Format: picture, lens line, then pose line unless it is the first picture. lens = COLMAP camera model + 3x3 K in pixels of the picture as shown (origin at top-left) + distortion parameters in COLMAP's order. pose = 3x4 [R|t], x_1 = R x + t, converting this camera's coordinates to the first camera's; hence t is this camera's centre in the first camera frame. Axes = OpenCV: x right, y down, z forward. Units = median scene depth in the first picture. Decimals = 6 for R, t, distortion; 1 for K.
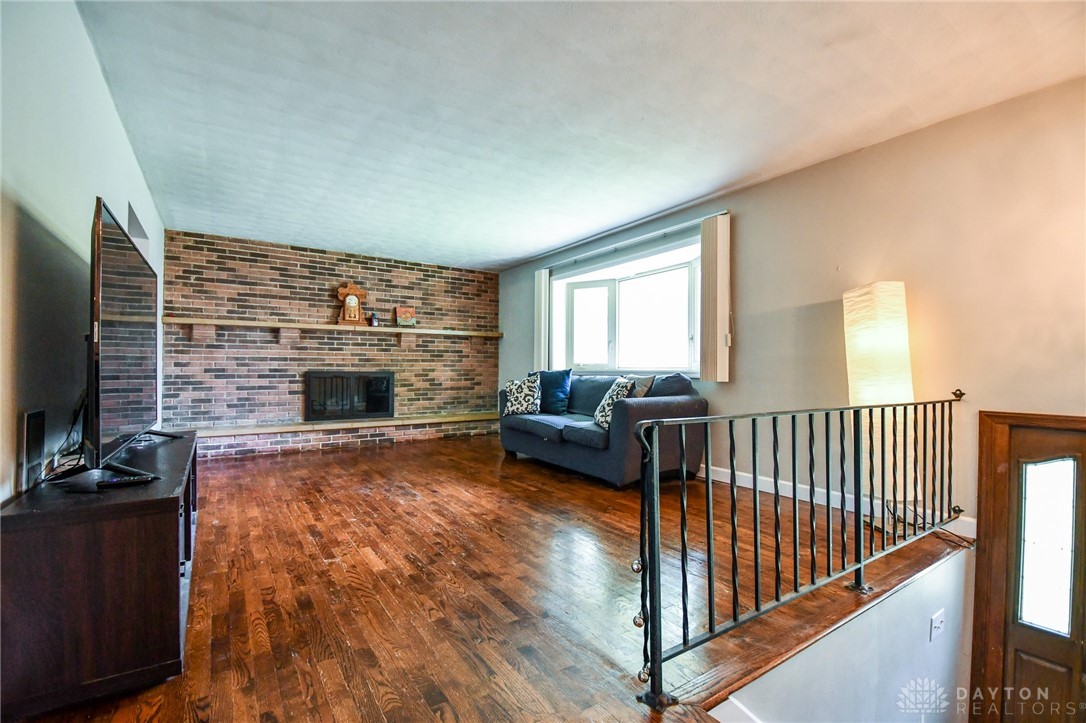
lens RADIAL K [[475.9, 0, 538.8], [0, 475.9, 365.7], [0, 0, 1]] dist [0.024745, -0.029233]
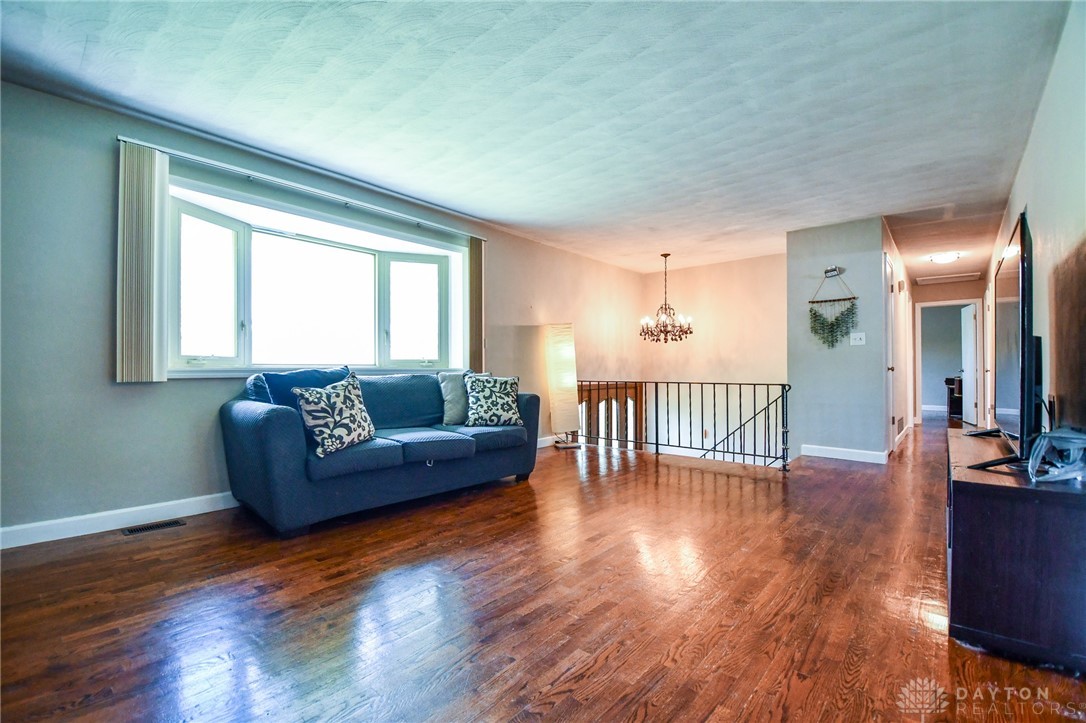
lens RADIAL K [[475.9, 0, 538.8], [0, 475.9, 365.7], [0, 0, 1]] dist [0.024745, -0.029233]
pose [[-0.270287, 0.003612, 0.962773, -0.558816], [-0.006460, 0.999964, -0.005565, 0.006677], [-0.962758, -0.007723, -0.270254, 0.806904]]
